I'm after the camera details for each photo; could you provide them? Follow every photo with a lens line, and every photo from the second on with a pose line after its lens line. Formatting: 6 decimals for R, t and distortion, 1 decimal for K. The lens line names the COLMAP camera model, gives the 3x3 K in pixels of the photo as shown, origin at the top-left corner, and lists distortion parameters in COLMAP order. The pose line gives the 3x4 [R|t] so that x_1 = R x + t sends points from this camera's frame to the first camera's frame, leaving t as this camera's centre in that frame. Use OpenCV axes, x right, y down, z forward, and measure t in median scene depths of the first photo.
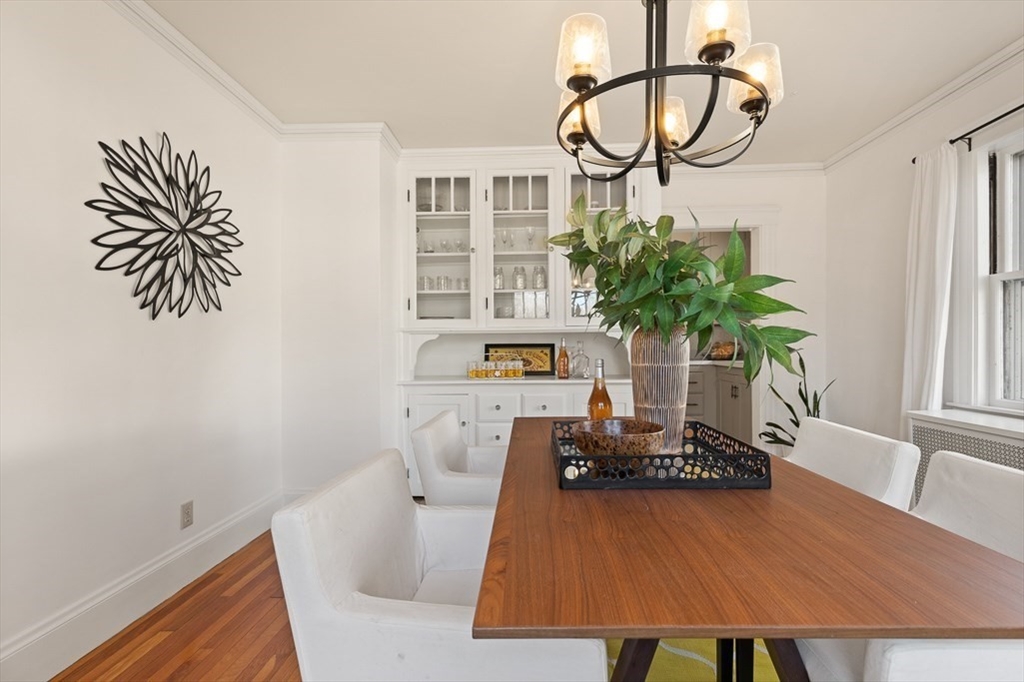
lens RADIAL K [[474.0, 0, 518.9], [0, 474.0, 343.4], [0, 0, 1]] dist [0.013183, 0.000626]
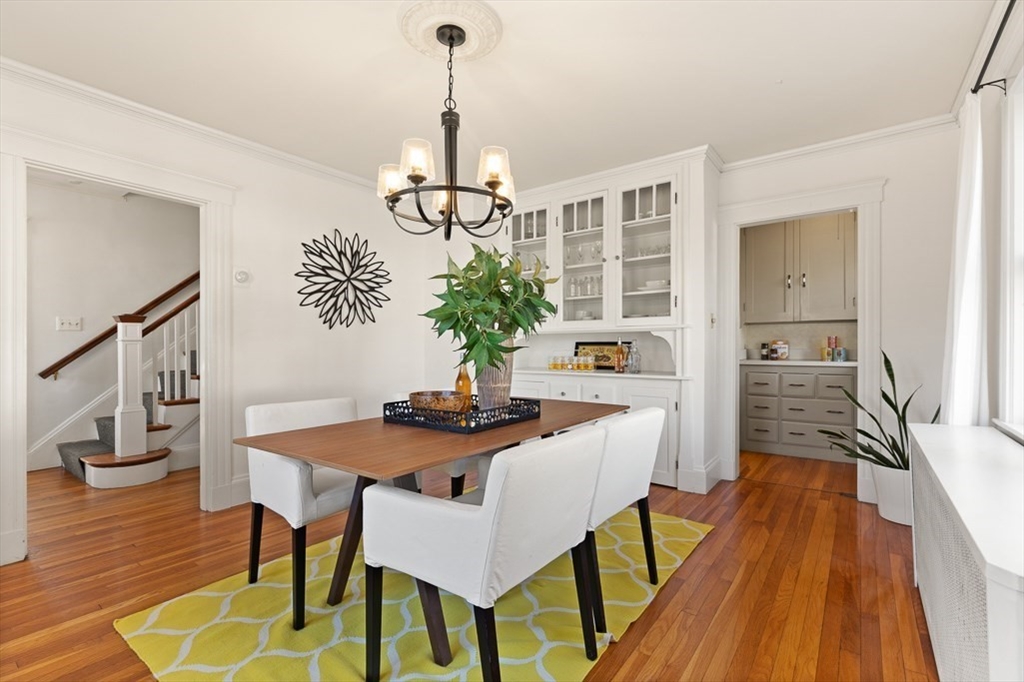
lens RADIAL K [[460.9, 0, 515.3], [0, 460.9, 339.3], [0, 0, 1]] dist [-0.000743, 0.000270]
pose [[0.821169, -0.003107, -0.570676, 0.761598], [0.001247, 0.999993, -0.003649, -0.002559], [0.570683, 0.002285, 0.821167, -0.068050]]
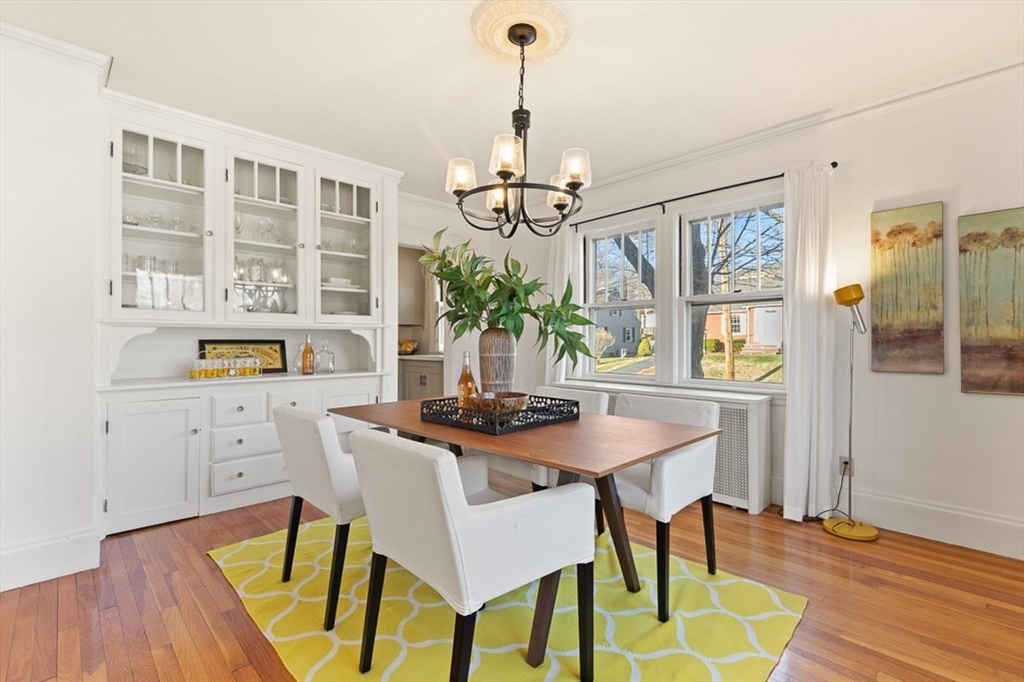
lens RADIAL K [[460.9, 0, 515.3], [0, 460.9, 339.3], [0, 0, 1]] dist [-0.000743, 0.000270]
pose [[0.687098, 0.008916, 0.726510, -0.468809], [-0.002869, 0.999950, -0.009559, 0.010915], [-0.726559, 0.004483, 0.687089, -0.002558]]
